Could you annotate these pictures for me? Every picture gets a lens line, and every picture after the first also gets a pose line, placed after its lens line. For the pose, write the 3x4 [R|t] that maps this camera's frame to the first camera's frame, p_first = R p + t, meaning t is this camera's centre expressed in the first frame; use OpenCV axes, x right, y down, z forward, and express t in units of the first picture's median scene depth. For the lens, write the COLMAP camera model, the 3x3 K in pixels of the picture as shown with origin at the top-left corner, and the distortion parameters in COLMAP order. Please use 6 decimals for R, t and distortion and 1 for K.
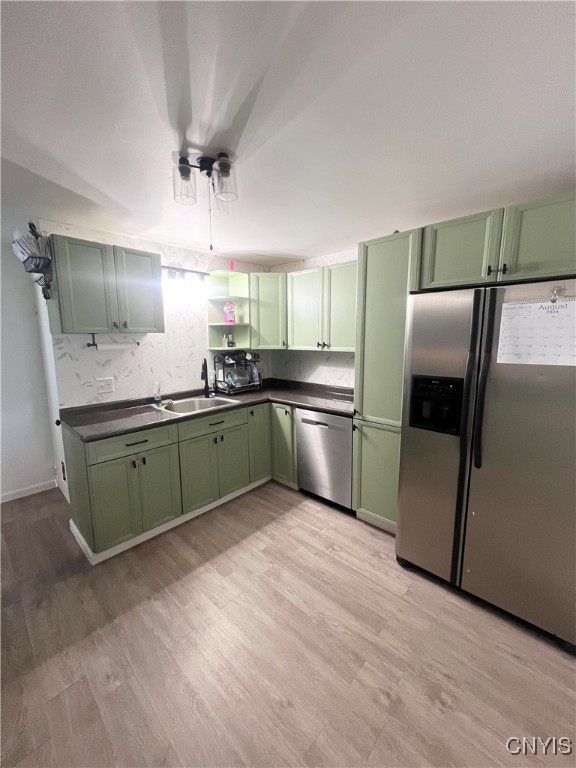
lens RADIAL K [[308.4, 0, 290.8], [0, 308.4, 383.3], [0, 0, 1]] dist [-0.000354, 0.000023]
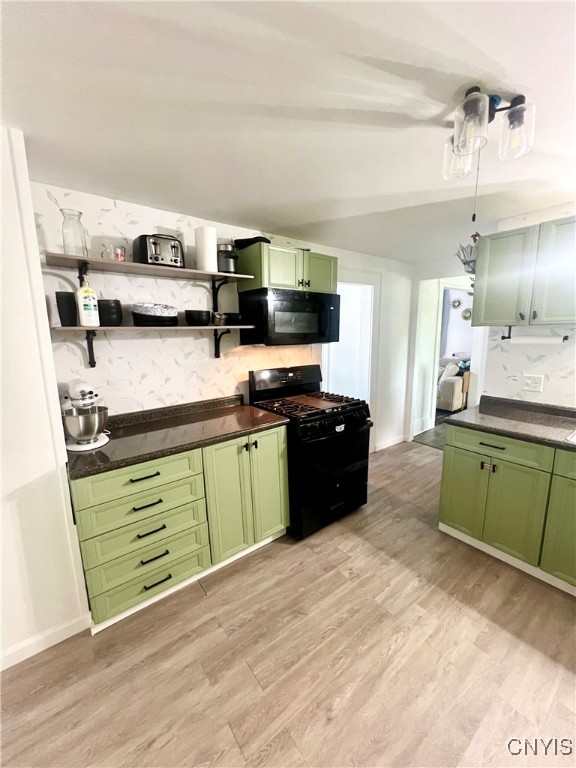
lens RADIAL K [[308.4, 0, 289.4], [0, 308.4, 383.1], [0, 0, 1]] dist [-0.000354, 0.000023]
pose [[-0.158474, 0.169984, -0.972621, 0.484780], [-0.137983, 0.971590, 0.192286, -0.085800], [0.977674, 0.164678, -0.130517, 0.529780]]
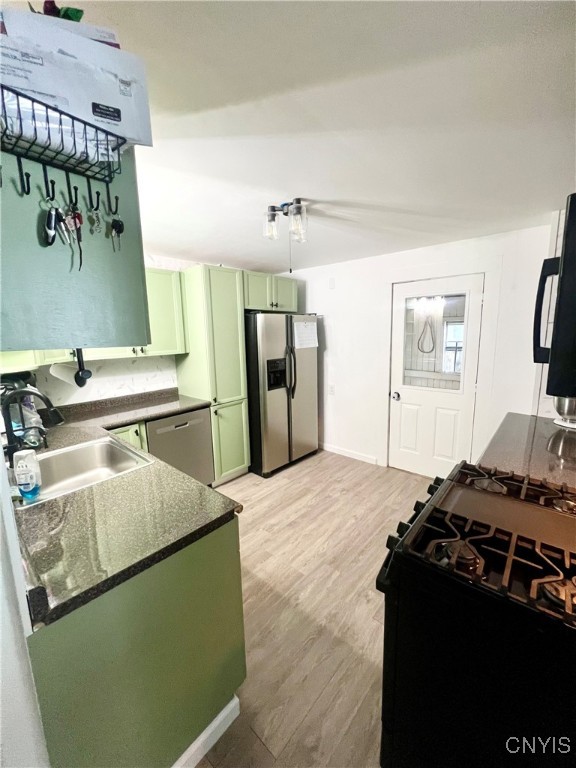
lens RADIAL K [[308.4, 0, 292.2], [0, 308.4, 380.8], [0, 0, 1]] dist [-0.001349, 0.000013]
pose [[-0.031425, -0.152958, 0.987733, -1.190252], [0.172402, 0.972580, 0.156097, -0.141866], [-0.984525, 0.175193, -0.004193, 0.802011]]
